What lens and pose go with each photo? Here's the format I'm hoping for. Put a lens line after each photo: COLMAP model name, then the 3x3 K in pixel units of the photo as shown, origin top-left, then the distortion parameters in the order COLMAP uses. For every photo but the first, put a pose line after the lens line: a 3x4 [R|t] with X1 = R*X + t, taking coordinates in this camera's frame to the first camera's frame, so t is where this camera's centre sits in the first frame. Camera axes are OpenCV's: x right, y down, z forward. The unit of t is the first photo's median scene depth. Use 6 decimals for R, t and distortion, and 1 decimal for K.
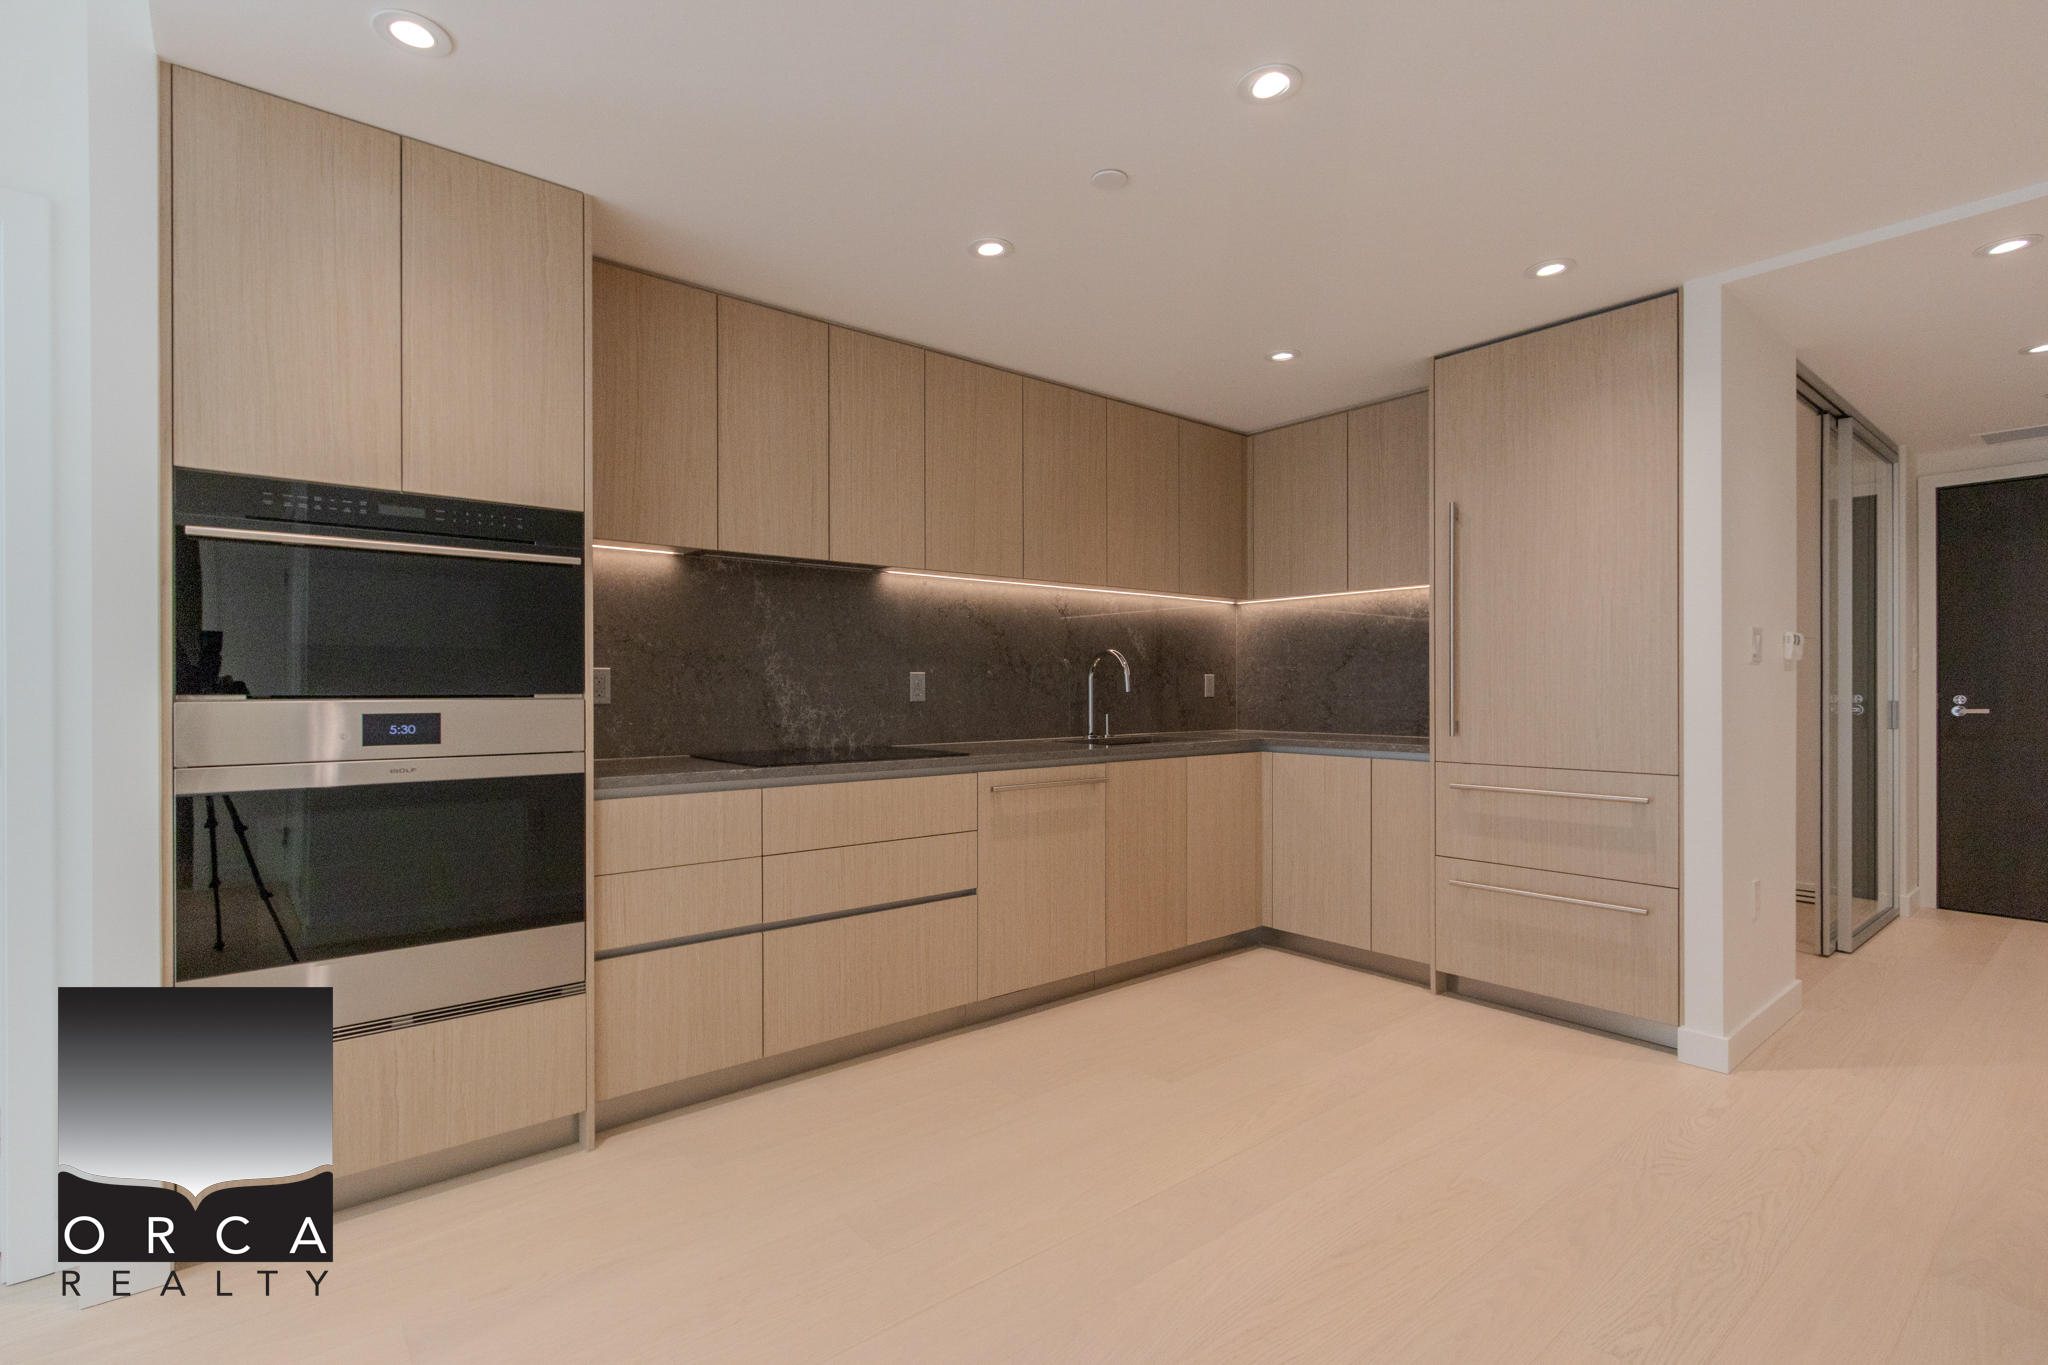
lens RADIAL K [[946.0, 0, 1010.0], [0, 946.0, 690.3], [0, 0, 1]] dist [0.005441, -0.003003]
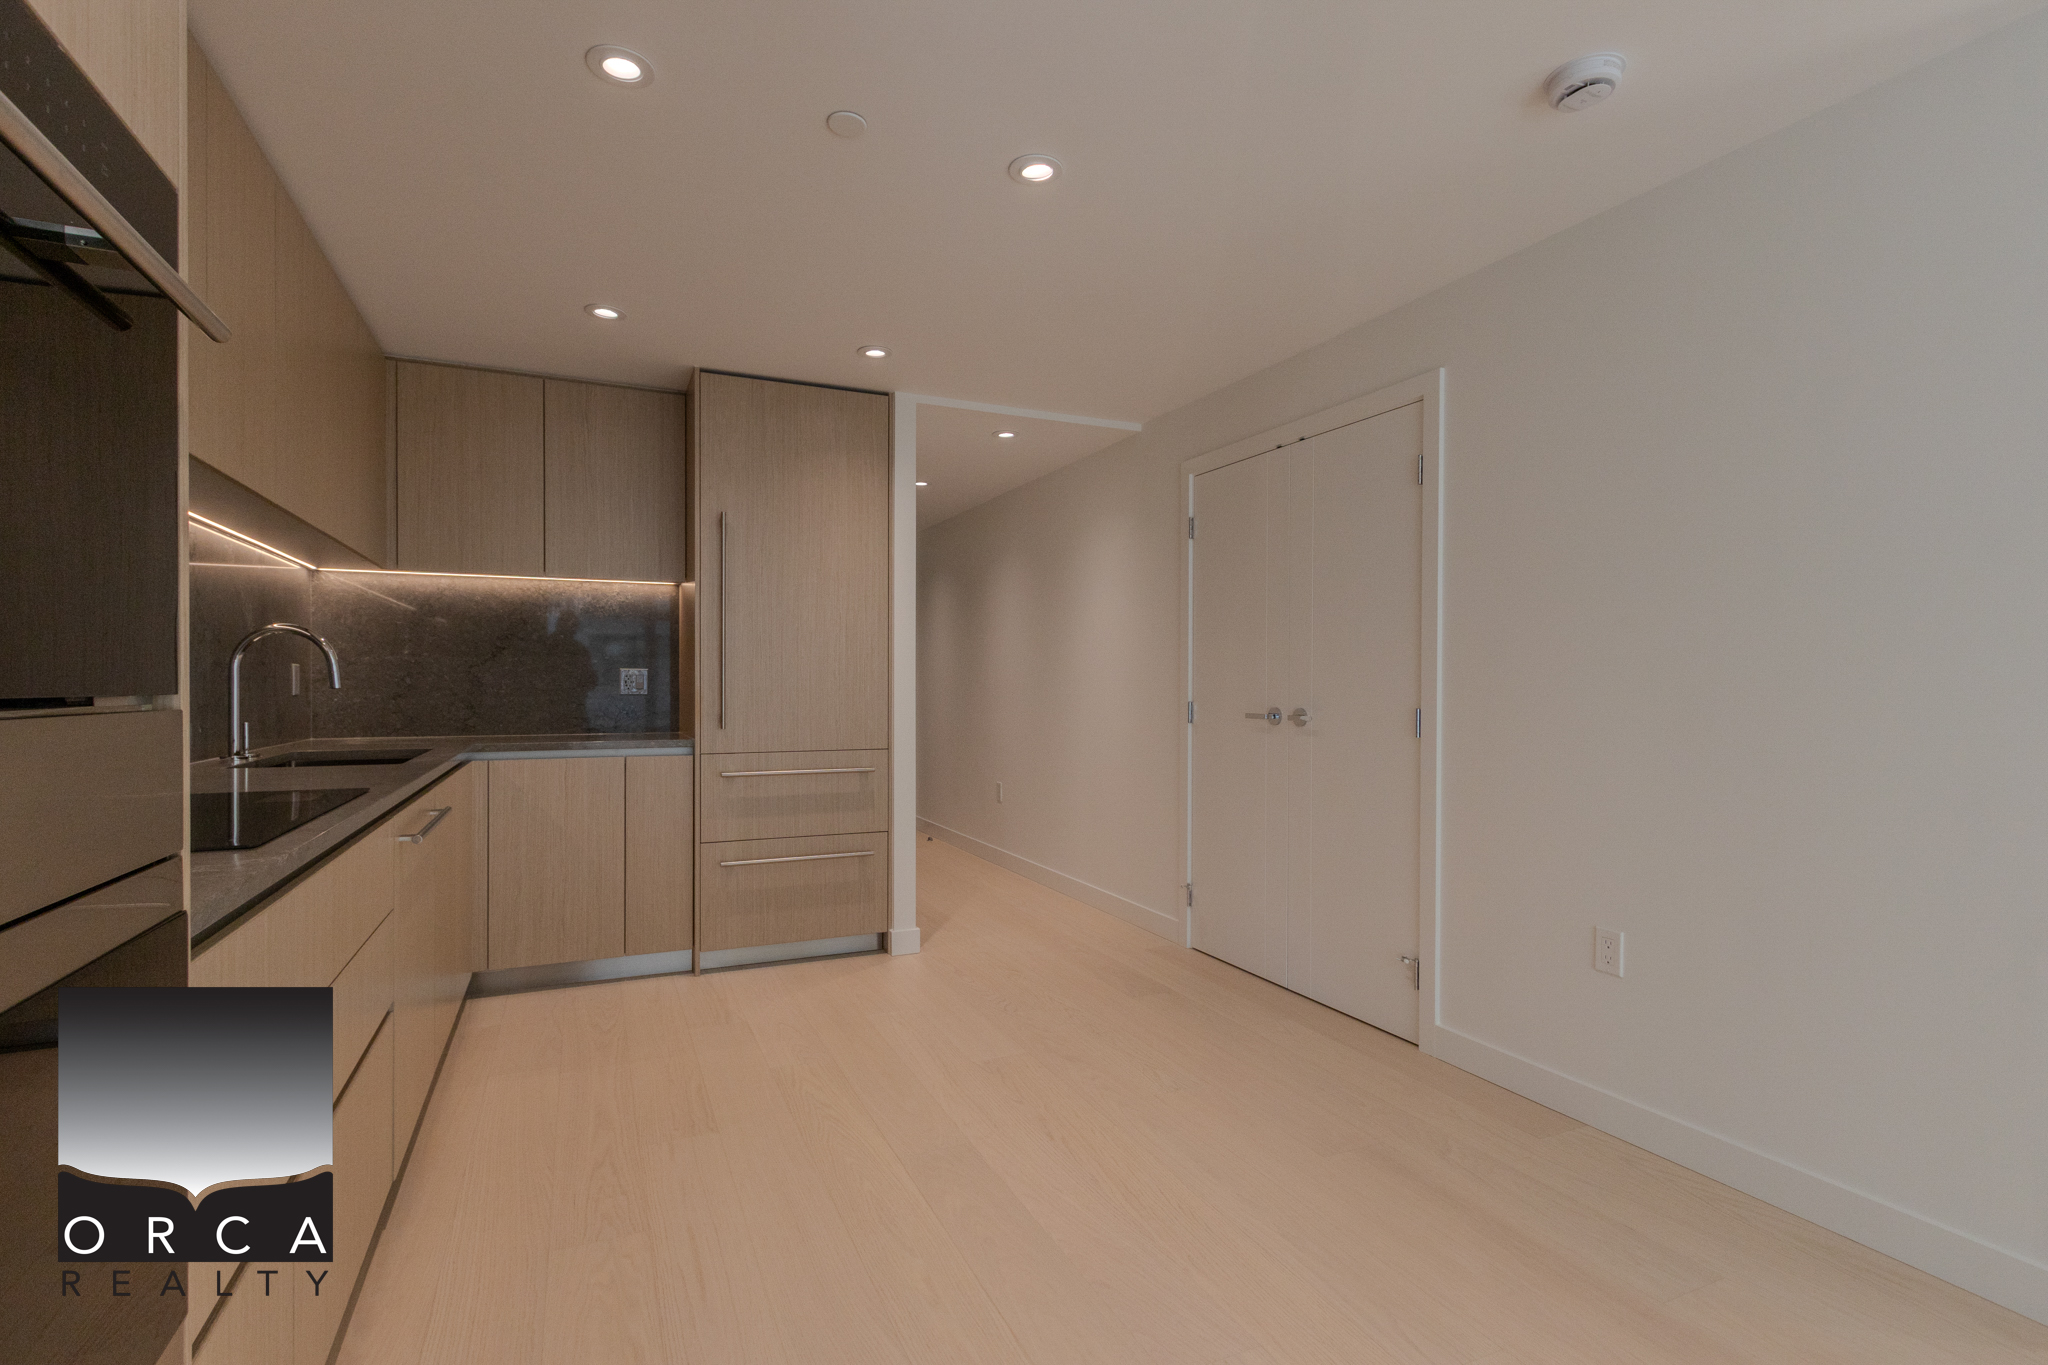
lens RADIAL K [[946.0, 0, 1011.0], [0, 946.0, 689.3], [0, 0, 1]] dist [0.005441, -0.003003]
pose [[0.261793, -0.002190, 0.965122, -0.480493], [-0.001433, 0.999995, 0.002657, 0.000151], [-0.965123, -0.002079, 0.261788, 0.395946]]
